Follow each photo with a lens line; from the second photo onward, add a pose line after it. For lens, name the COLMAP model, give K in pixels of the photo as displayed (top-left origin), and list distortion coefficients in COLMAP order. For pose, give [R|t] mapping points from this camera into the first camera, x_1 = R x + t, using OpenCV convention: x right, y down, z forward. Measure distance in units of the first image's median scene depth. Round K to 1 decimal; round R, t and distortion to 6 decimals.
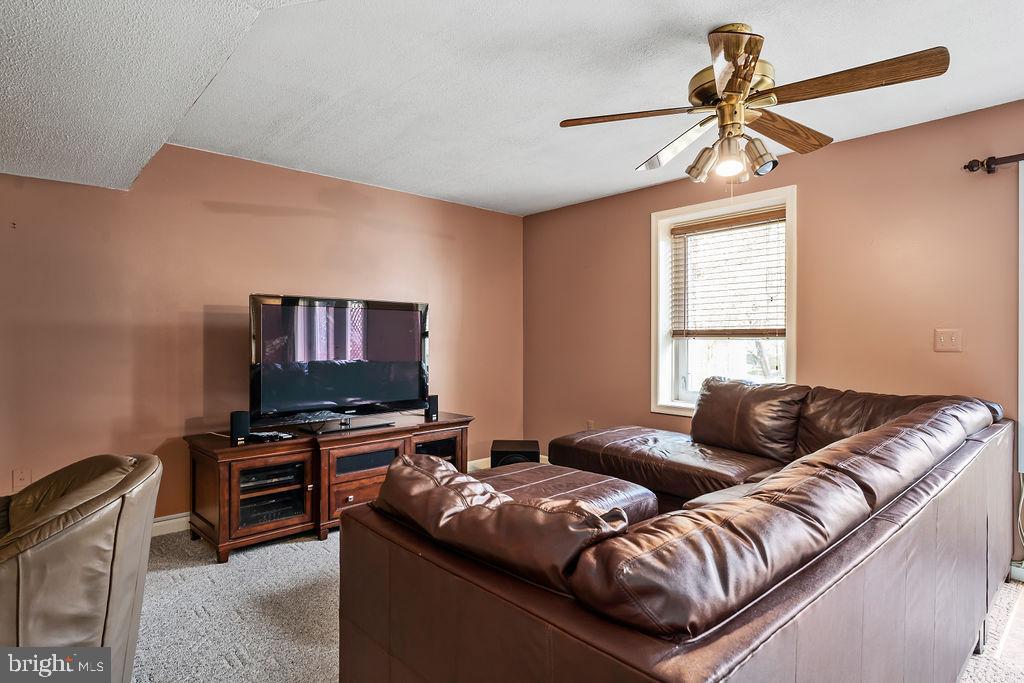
lens RADIAL K [[526.5, 0, 512.9], [0, 526.5, 345.4], [0, 0, 1]] dist [0.011036, 0.000948]
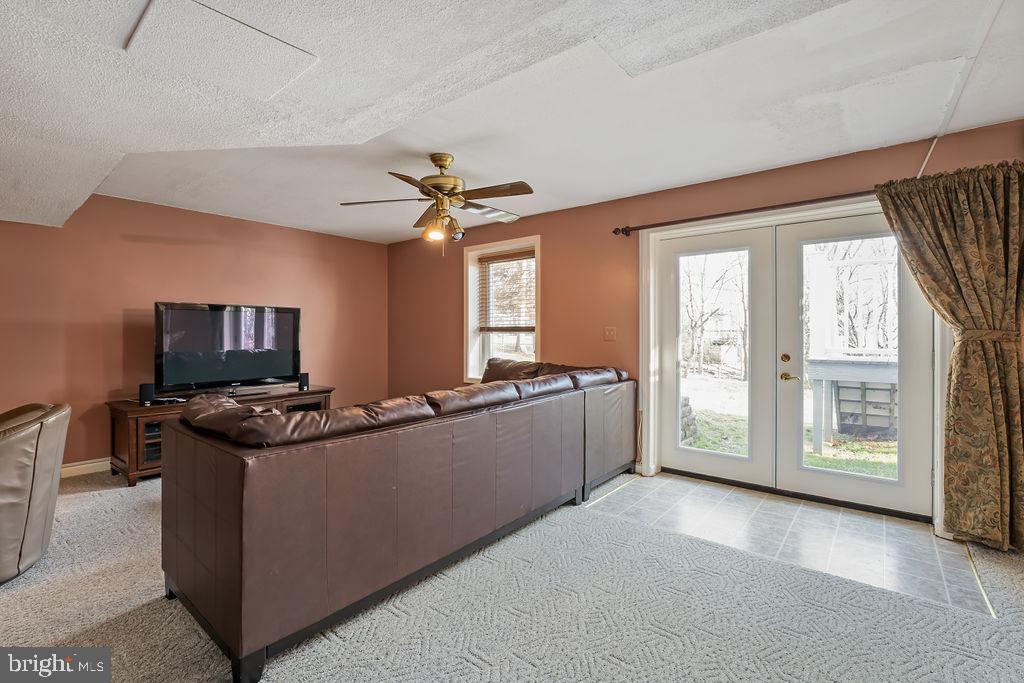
lens RADIAL K [[441.3, 0, 504.7], [0, 441.3, 336.7], [0, 0, 1]] dist [-0.006350, 0.001056]
pose [[0.991395, -0.001450, 0.130897, 0.268506], [0.001944, 0.999991, -0.003645, 0.003038], [-0.130891, 0.003868, 0.991389, -0.289982]]
